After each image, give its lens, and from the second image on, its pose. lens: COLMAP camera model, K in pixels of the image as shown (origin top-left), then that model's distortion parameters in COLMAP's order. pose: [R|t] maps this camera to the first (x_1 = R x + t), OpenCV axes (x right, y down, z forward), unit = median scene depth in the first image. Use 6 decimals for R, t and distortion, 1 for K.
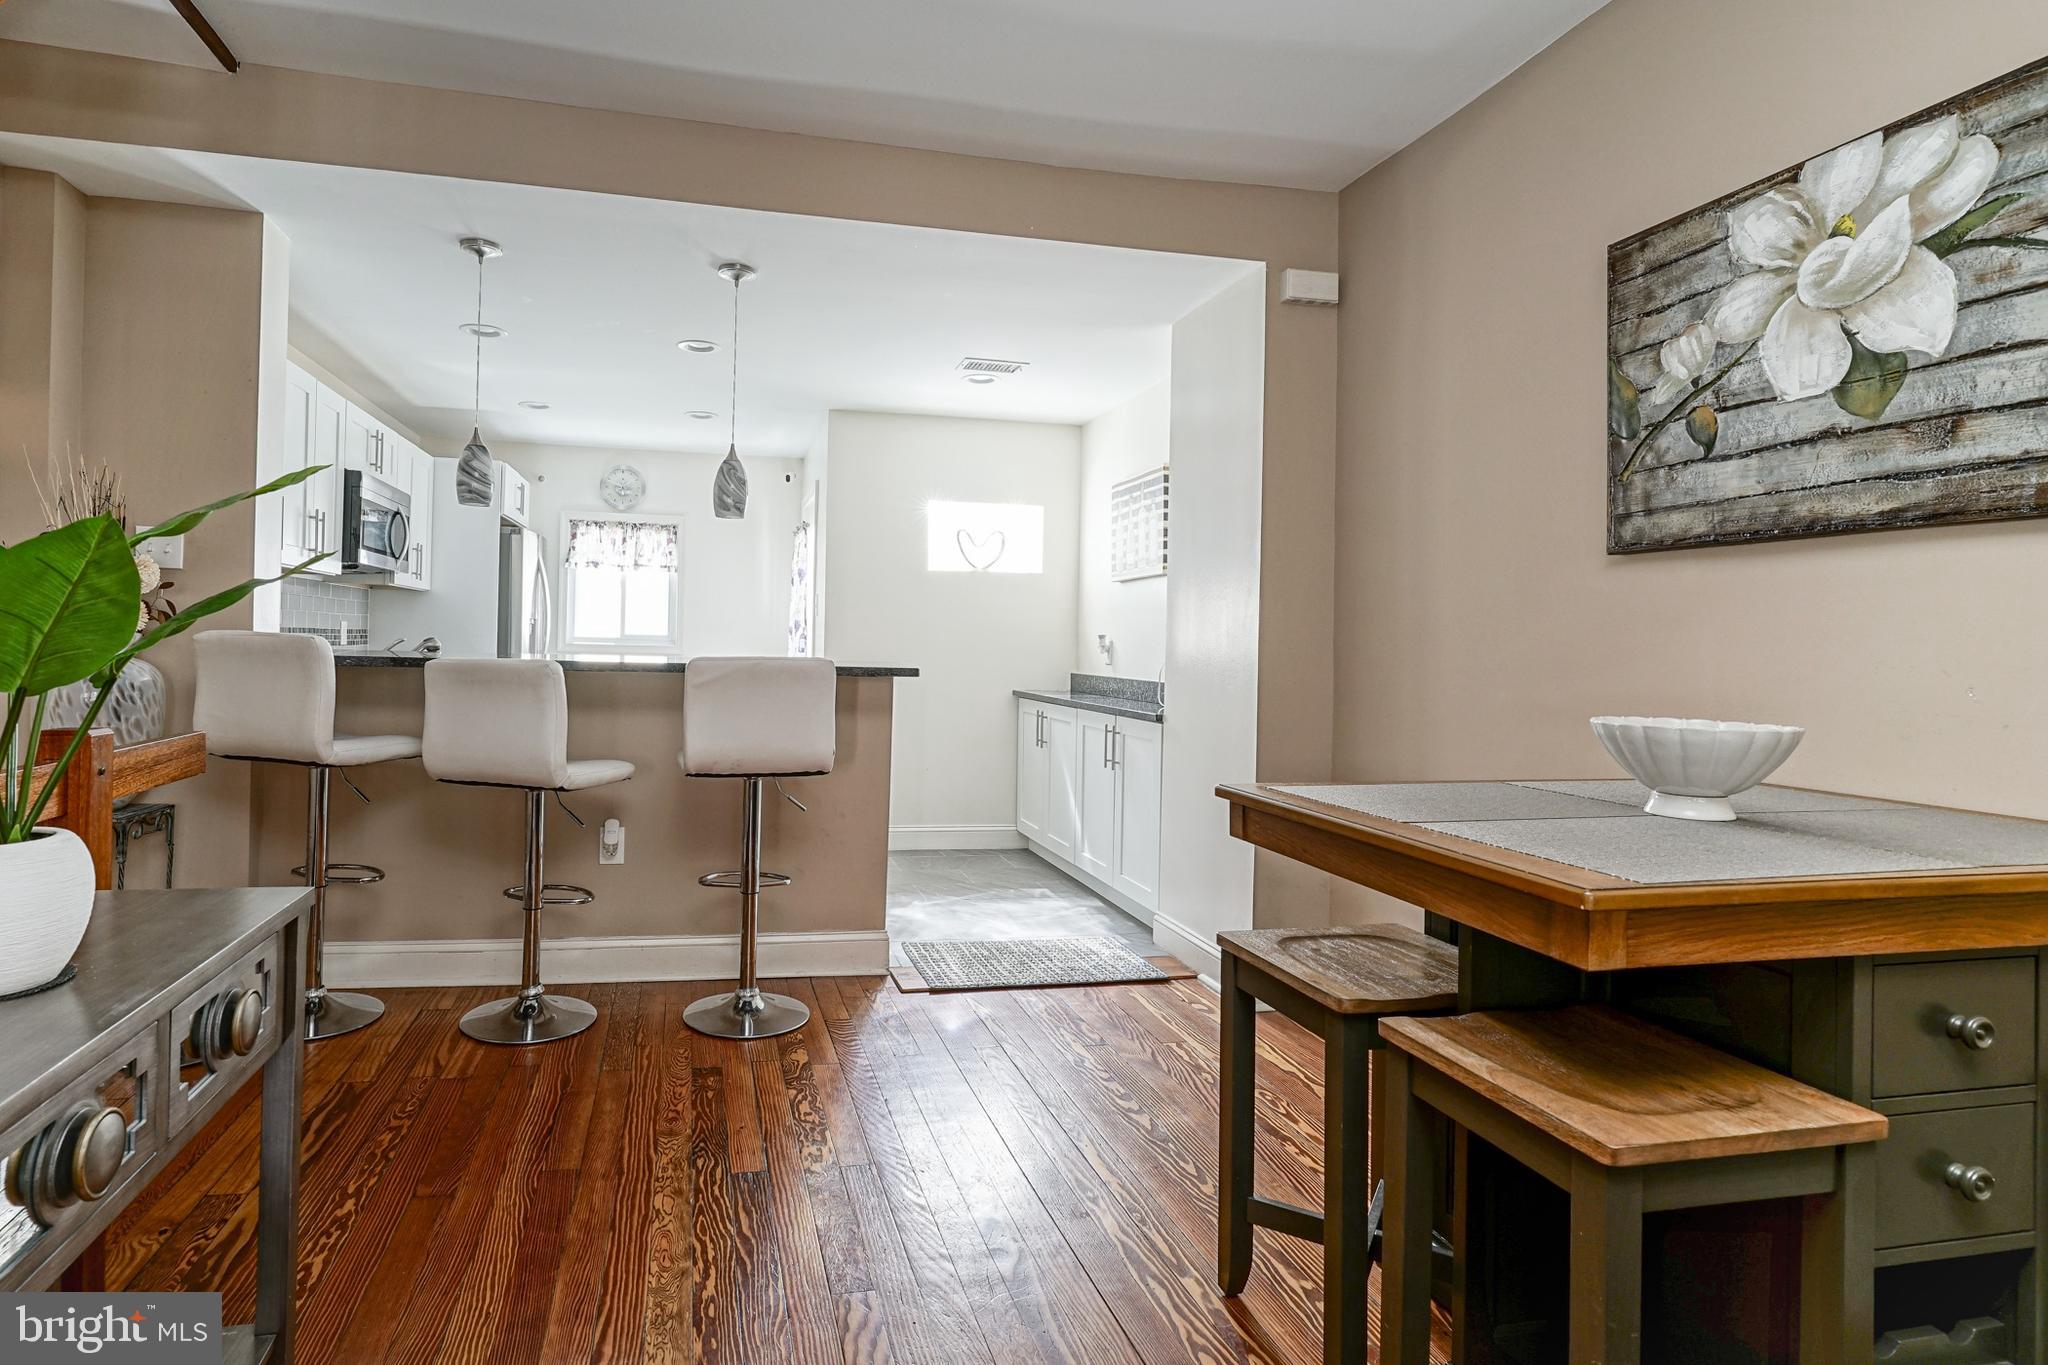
lens RADIAL K [[1028.5, 0, 912.4], [0, 1028.5, 630.9], [0, 0, 1]] dist [0.000174, 0.000107]
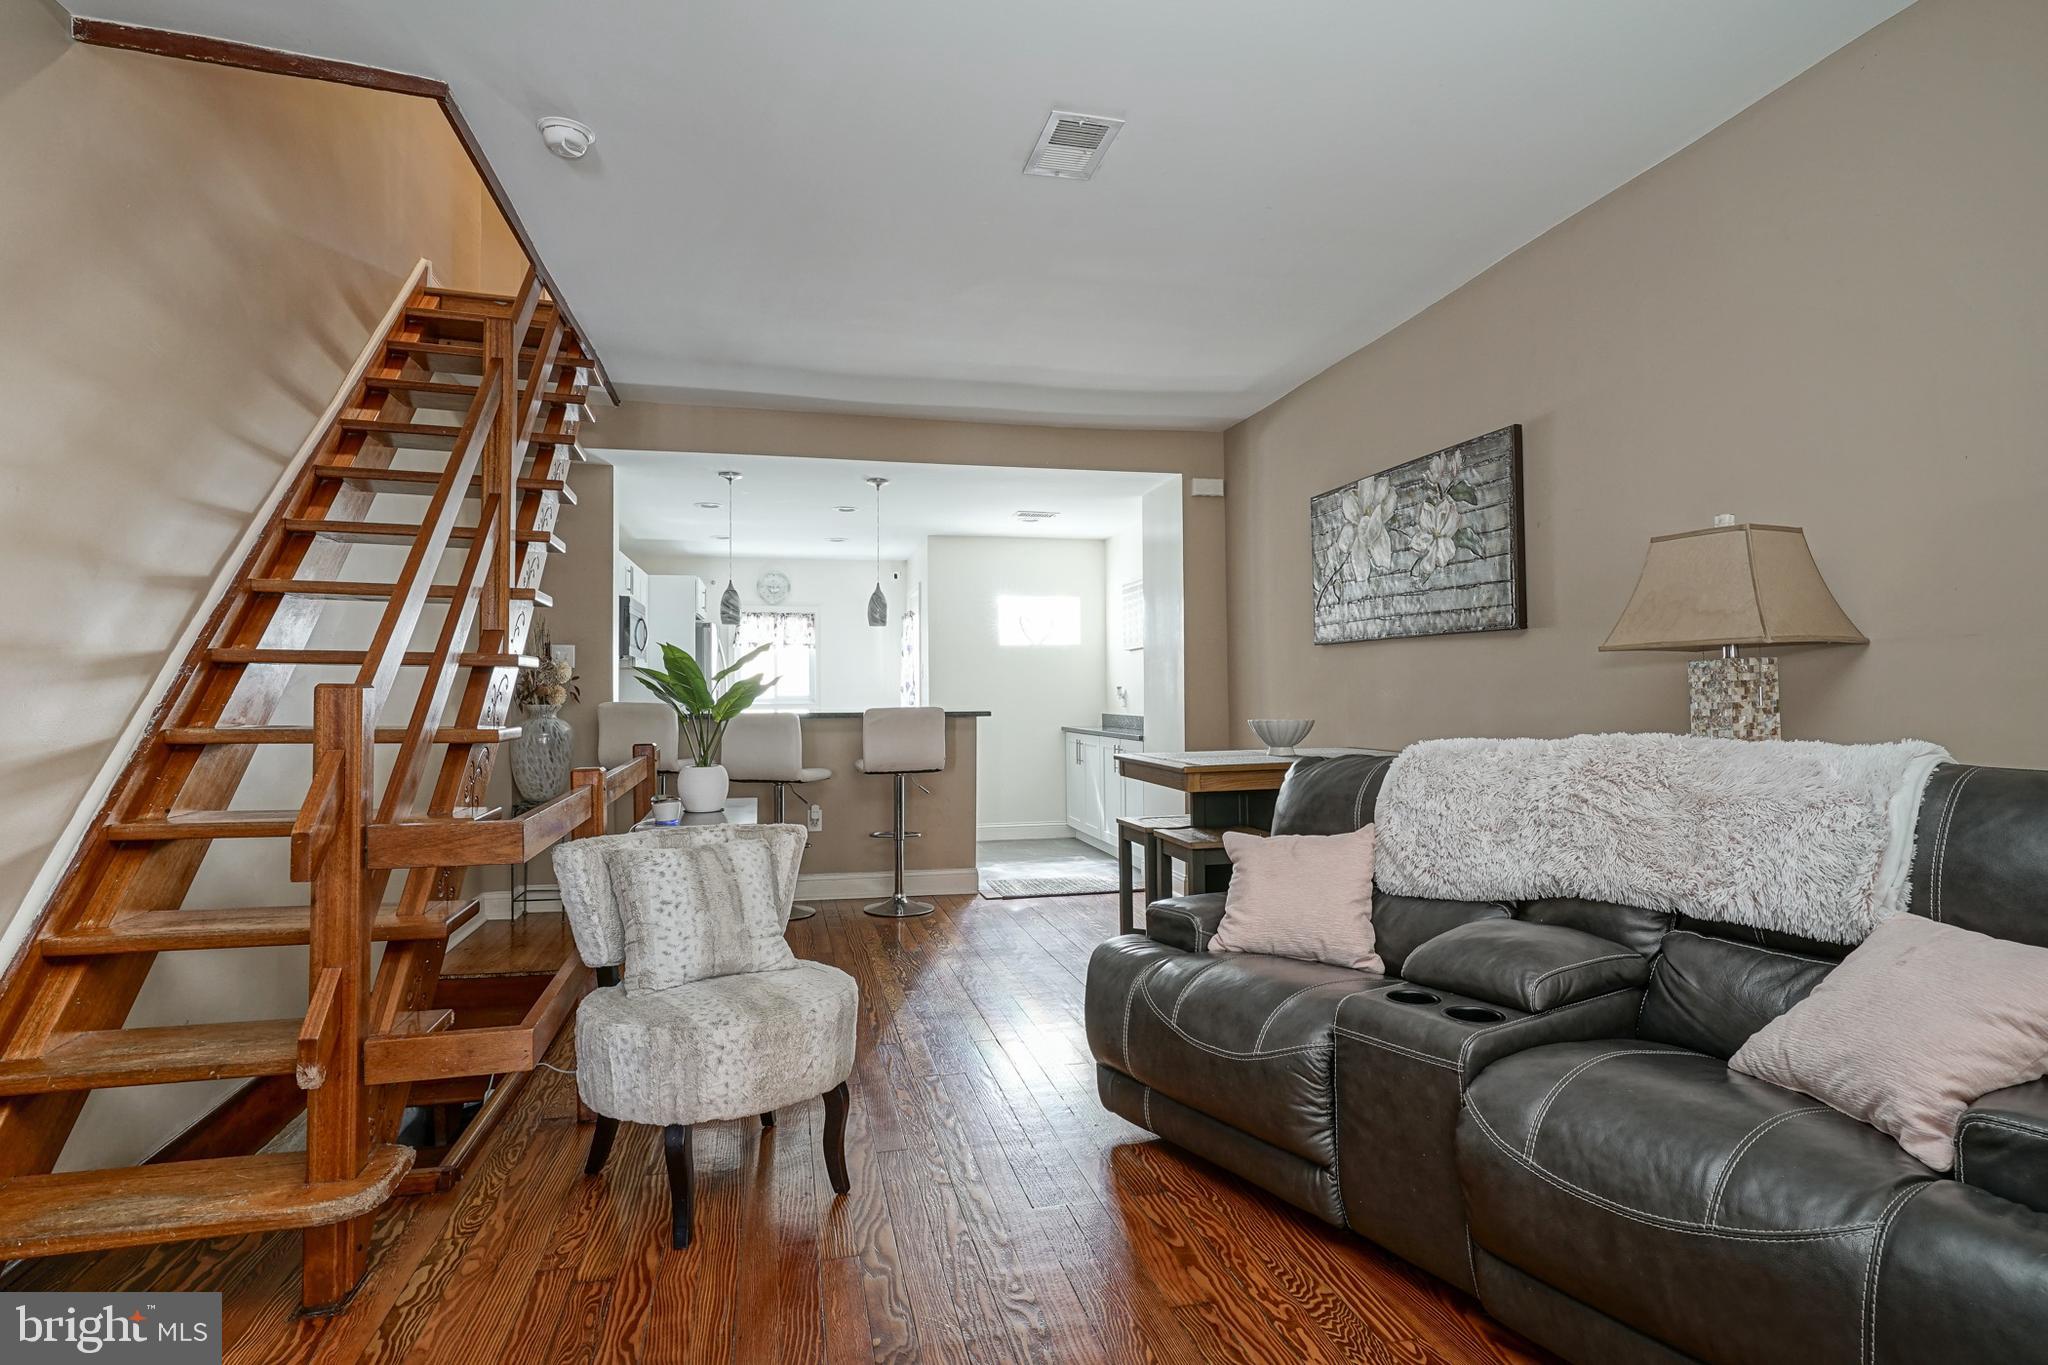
lens RADIAL K [[1029.4, 0, 1024.0], [0, 1029.4, 682.5], [0, 0, 1]] dist [-0.004145, 0.000096]
pose [[0.999273, -0.029010, 0.024751, 0.033267], [0.028987, 0.999579, 0.001292, -0.020200], [-0.024778, -0.000574, 0.999693, -1.196700]]
